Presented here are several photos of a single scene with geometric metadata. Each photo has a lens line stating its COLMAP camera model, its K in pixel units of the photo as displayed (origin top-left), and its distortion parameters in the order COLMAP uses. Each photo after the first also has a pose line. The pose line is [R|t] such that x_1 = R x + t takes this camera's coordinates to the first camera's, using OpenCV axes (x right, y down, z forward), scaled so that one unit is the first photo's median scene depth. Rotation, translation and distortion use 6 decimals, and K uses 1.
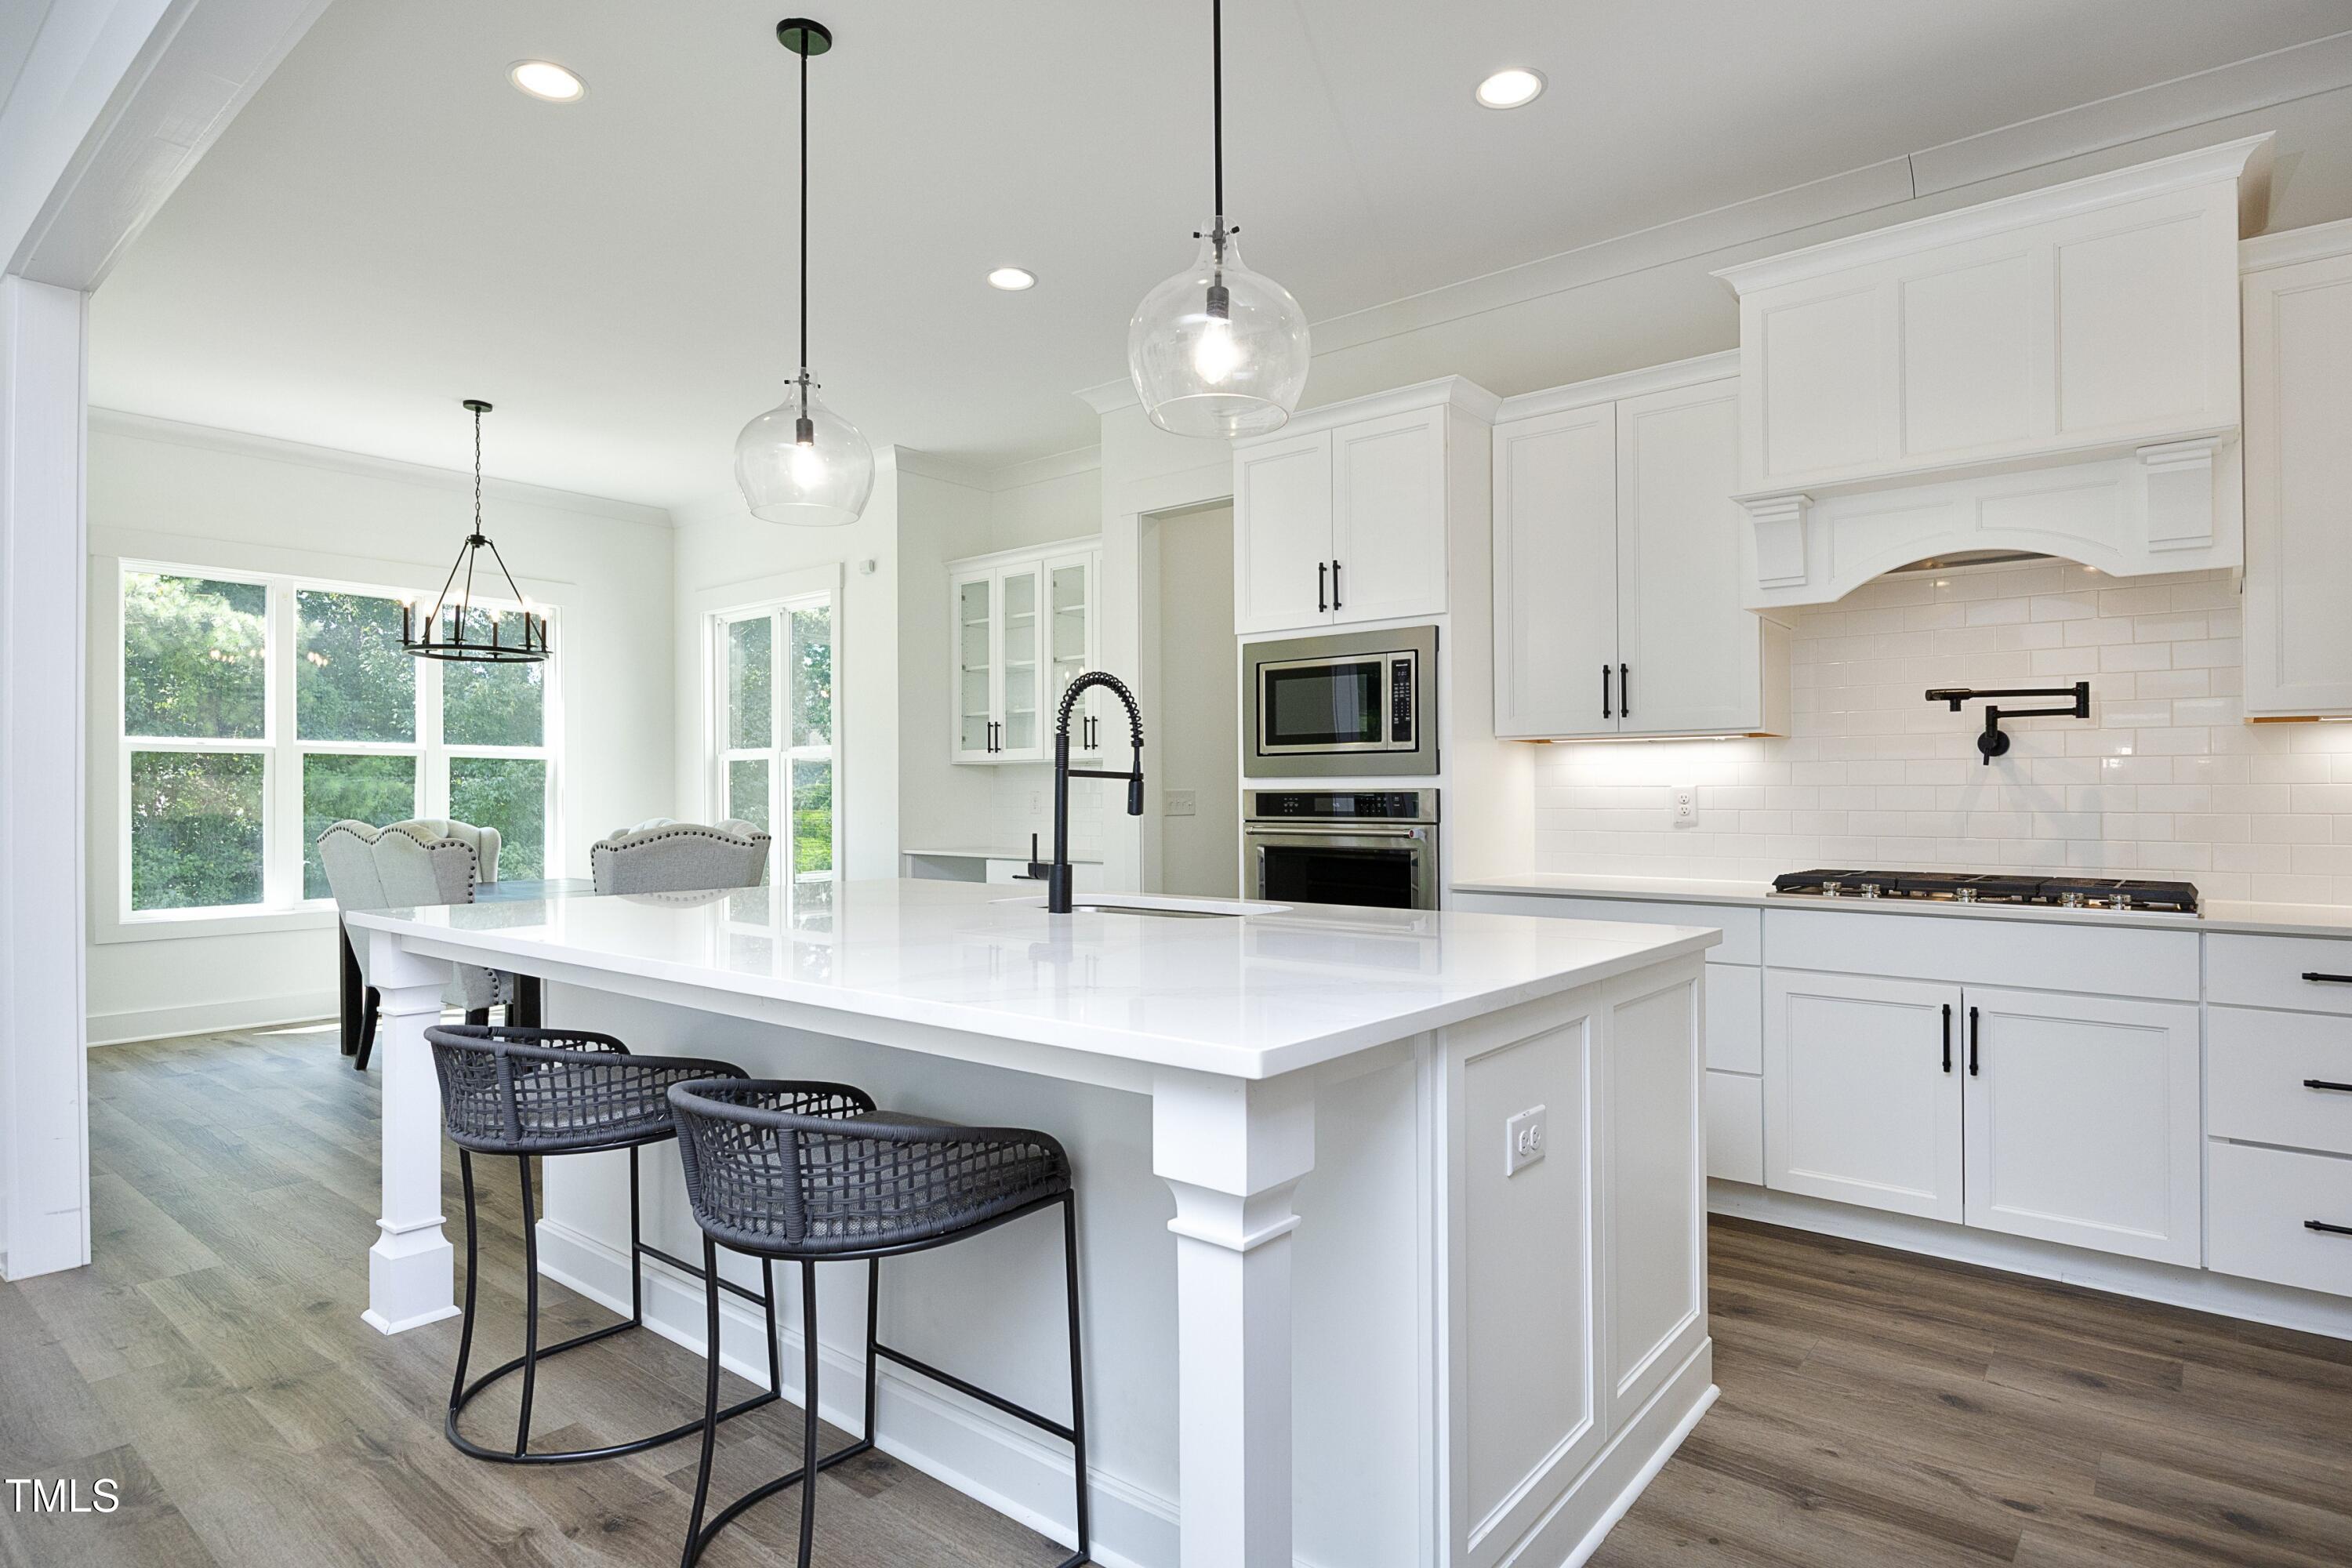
lens RADIAL K [[1270.2, 0, 1100.3], [0, 1270.2, 780.5], [0, 0, 1]] dist [-0.014873, -0.000274]
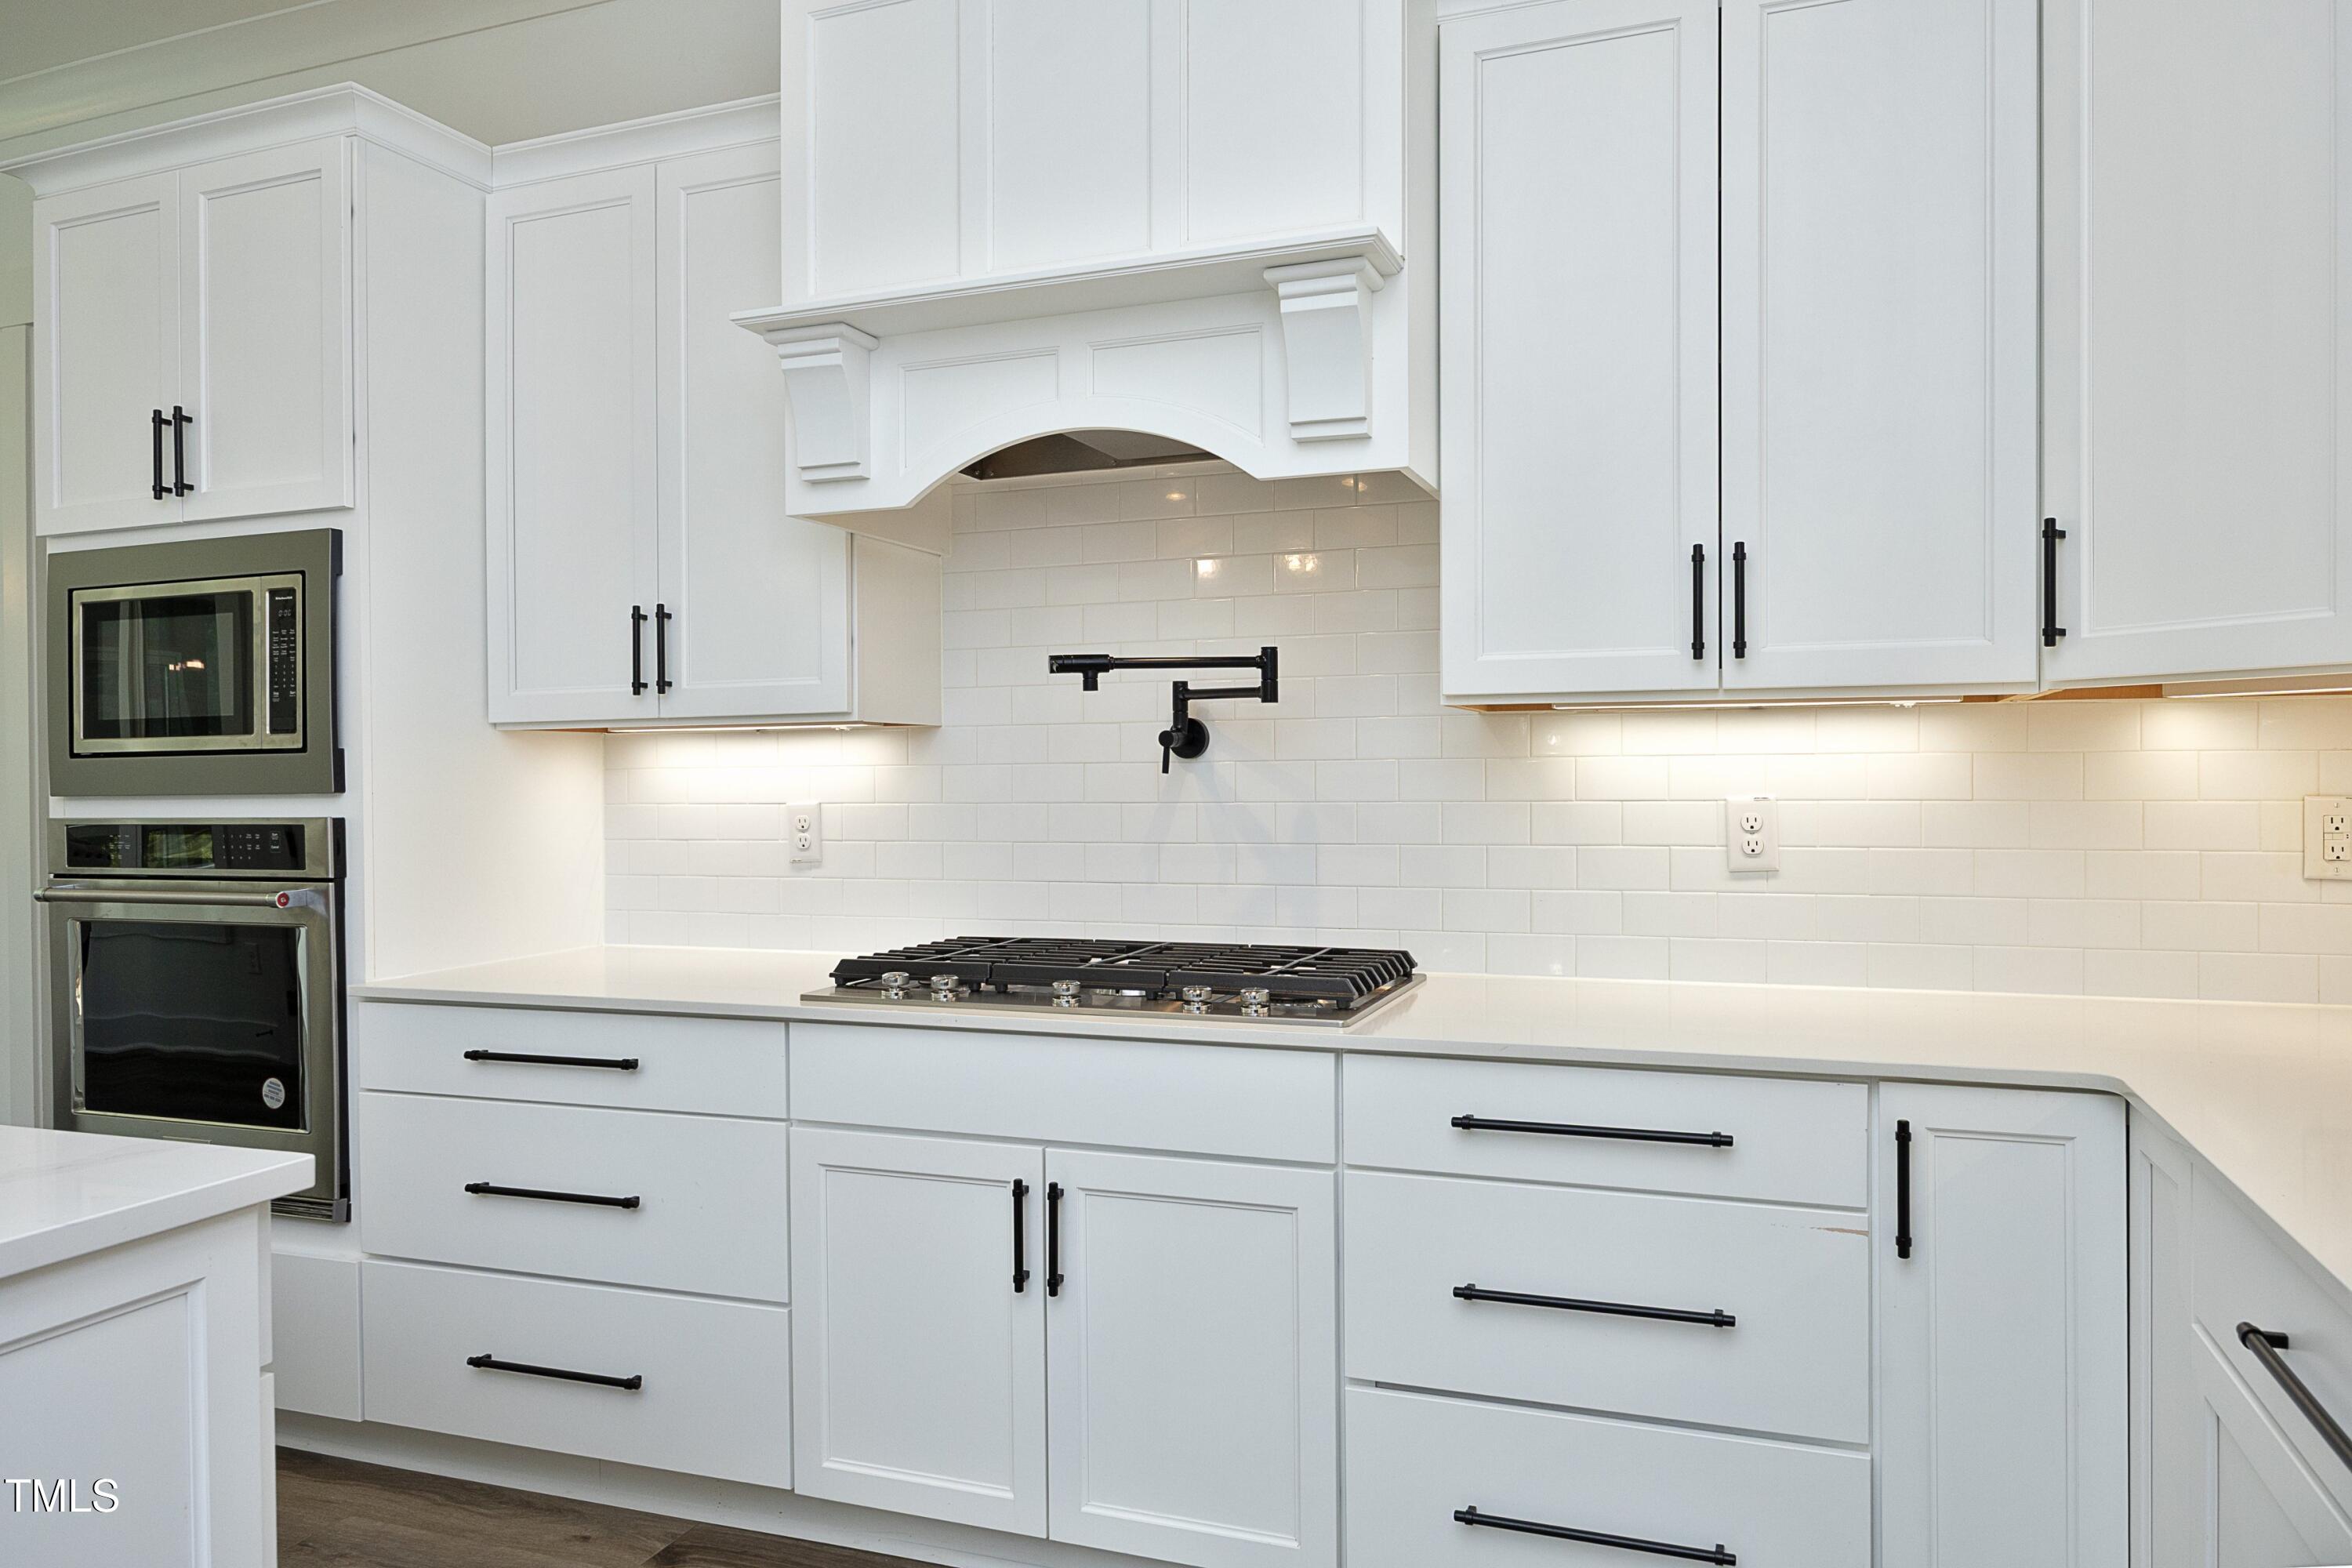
lens RADIAL K [[1642.2, 0, 1172.4], [0, 1642.2, 769.6], [0, 0, 1]] dist [-0.026247, 0.001370]
pose [[0.929273, -0.010973, 0.369229, 0.340639], [0.007809, 0.999919, 0.010064, -0.019407], [-0.369310, -0.006468, 0.929284, 0.187322]]
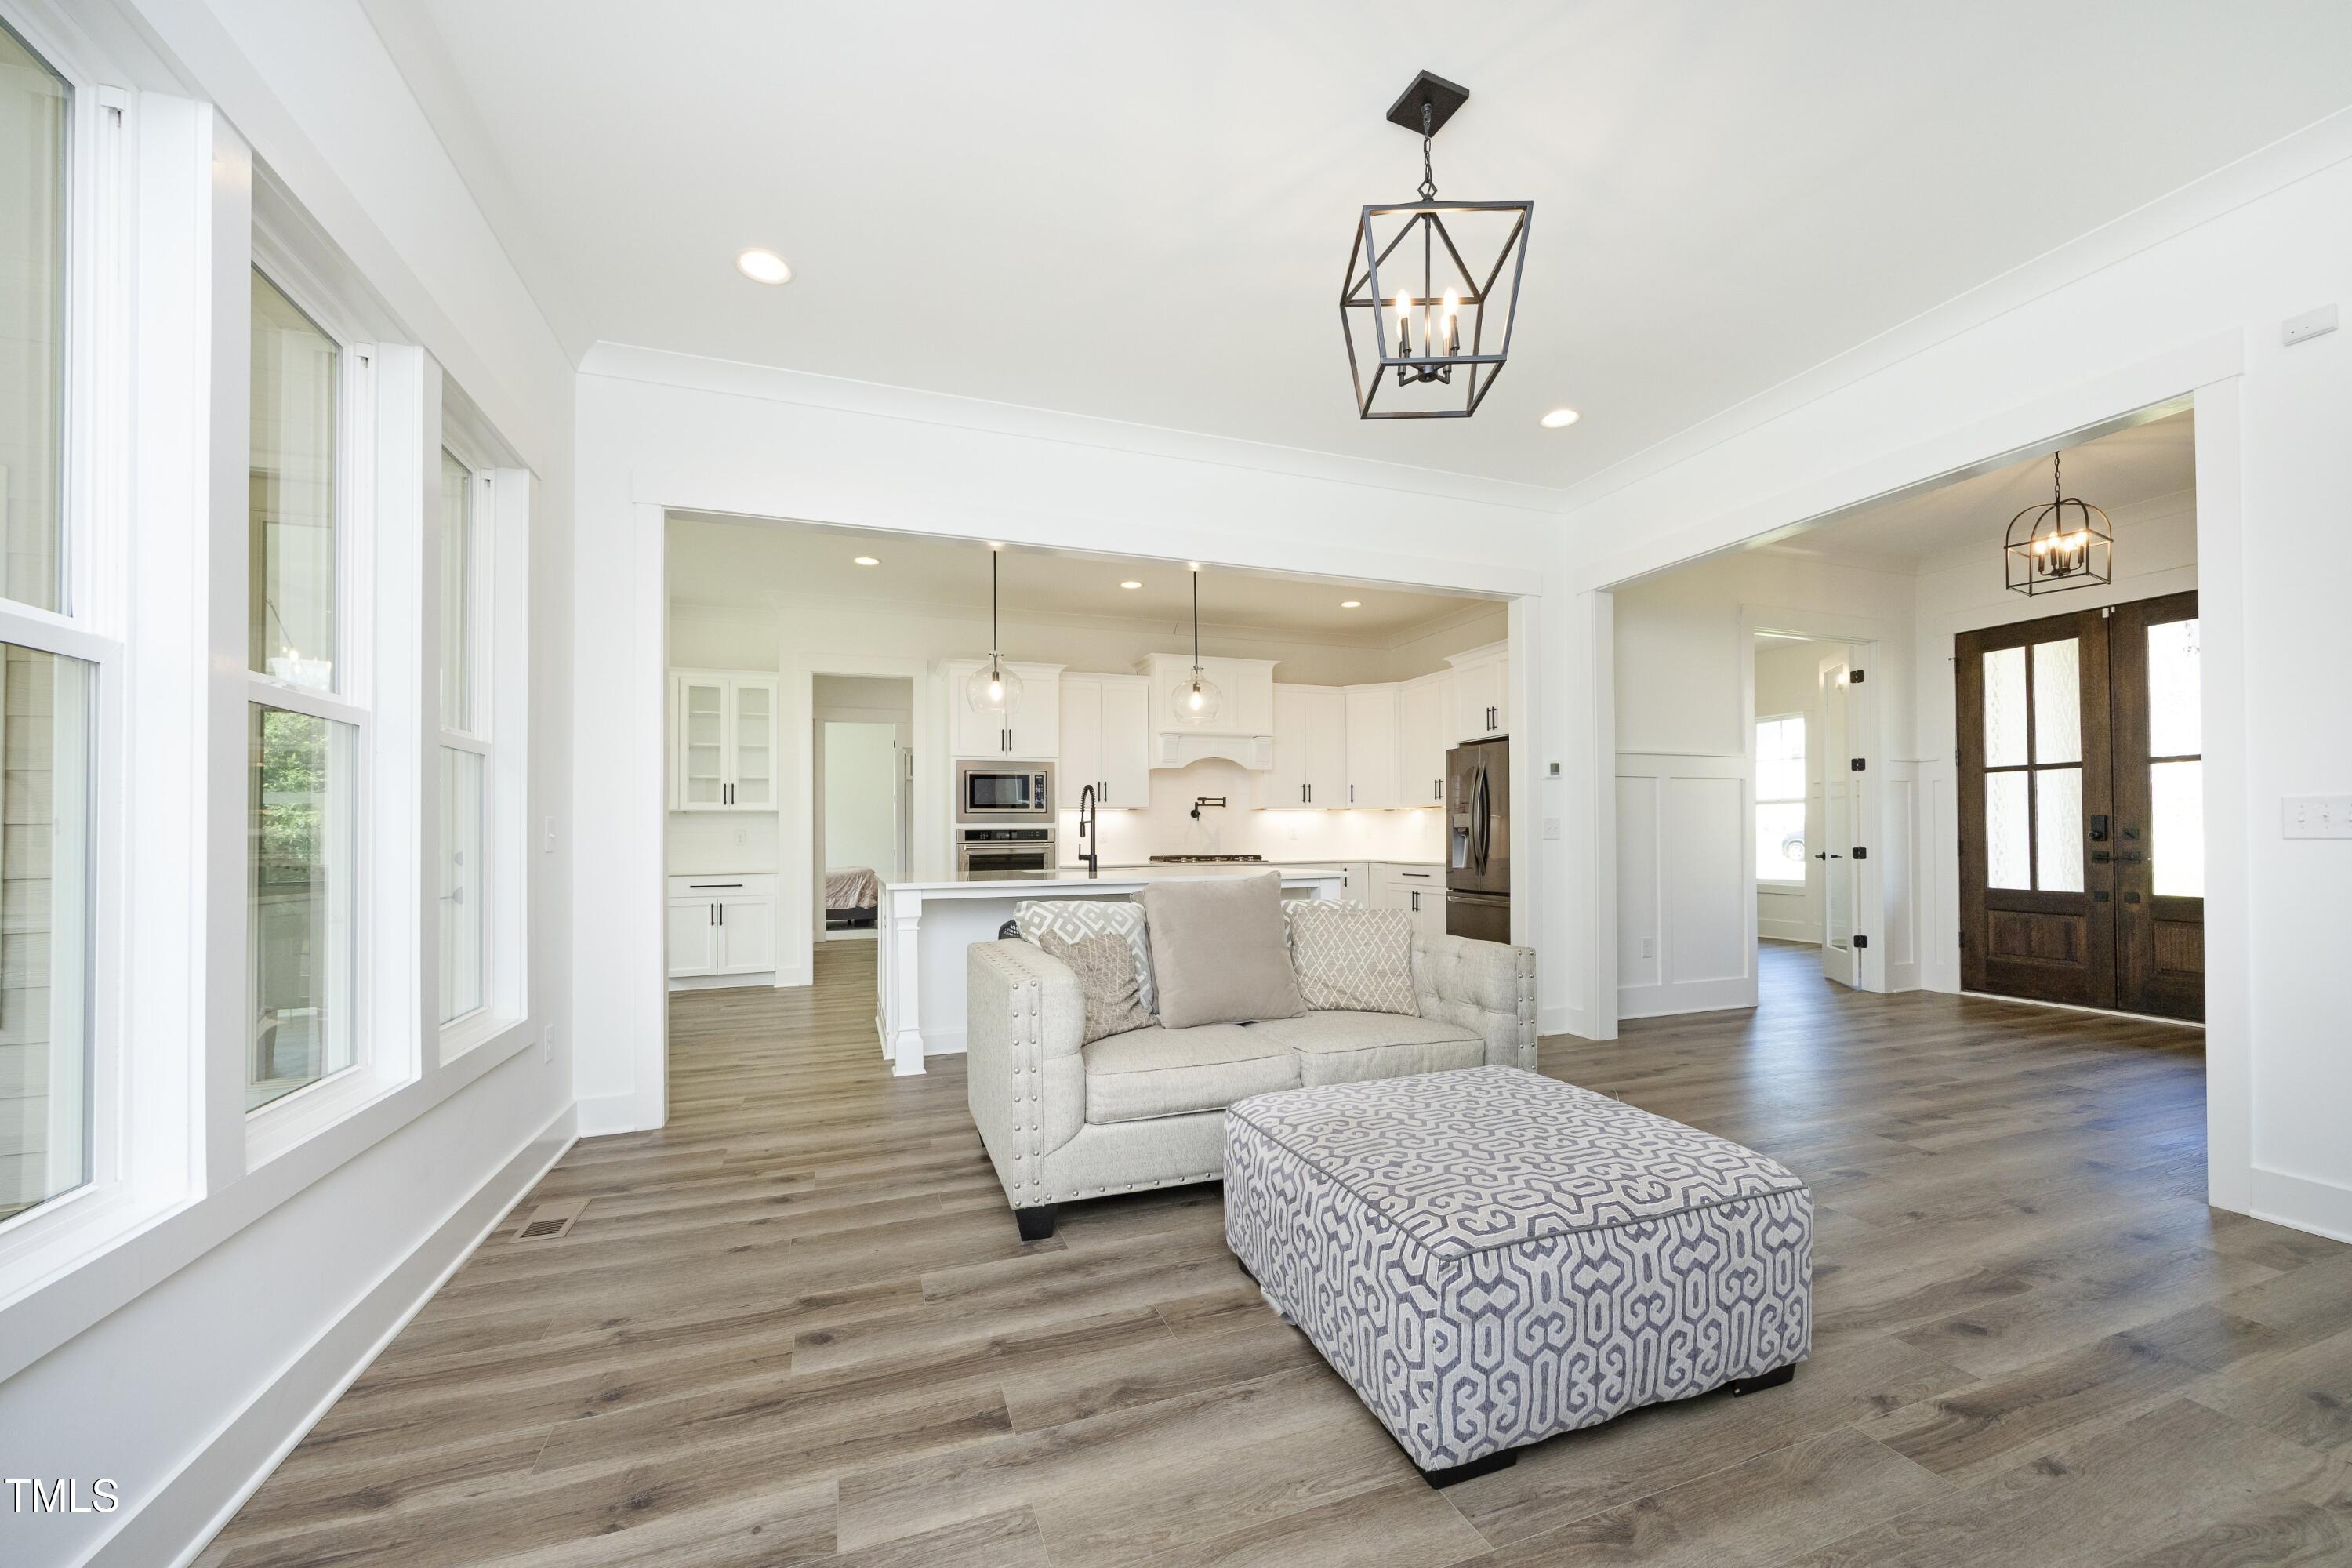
lens RADIAL K [[925.9, 0, 1195.0], [0, 925.9, 815.7], [0, 0, 1]] dist [-0.000608, -0.000131]
pose [[0.485505, 0.010242, 0.874174, -1.180013], [-0.001307, 0.999939, -0.010990, 0.001872], [-0.874233, 0.004193, 0.485489, -0.121858]]
